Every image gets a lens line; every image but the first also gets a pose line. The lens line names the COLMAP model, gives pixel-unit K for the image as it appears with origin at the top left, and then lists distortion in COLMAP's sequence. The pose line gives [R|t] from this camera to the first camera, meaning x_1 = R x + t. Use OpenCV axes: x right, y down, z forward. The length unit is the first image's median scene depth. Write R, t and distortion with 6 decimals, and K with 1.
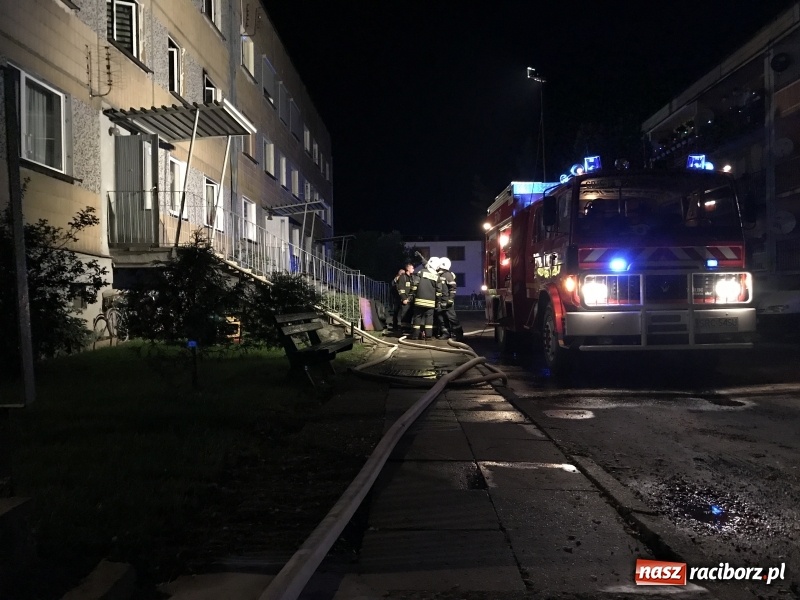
lens RADIAL K [[642.9, 0, 396.4], [0, 642.9, 309.7], [0, 0, 1]] dist [0.031971, -0.004569]
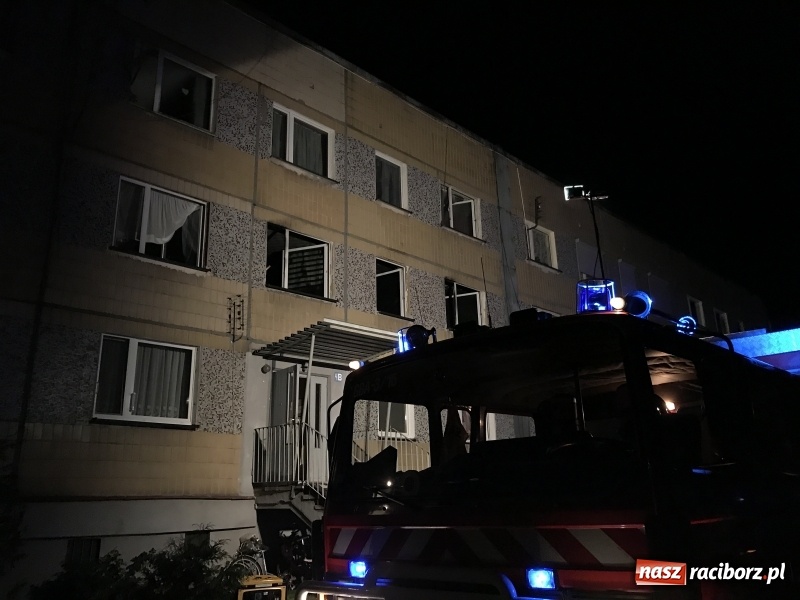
lens RADIAL K [[658.2, 0, 400.0], [0, 658.2, 300.0], [0, 0, 1]] dist [0.003645, 0.007906]
pose [[0.730031, -0.209985, -0.650354, 0.415781], [0.005404, 0.953370, -0.301756, -0.065206], [0.683393, 0.216777, 0.697124, 0.400625]]
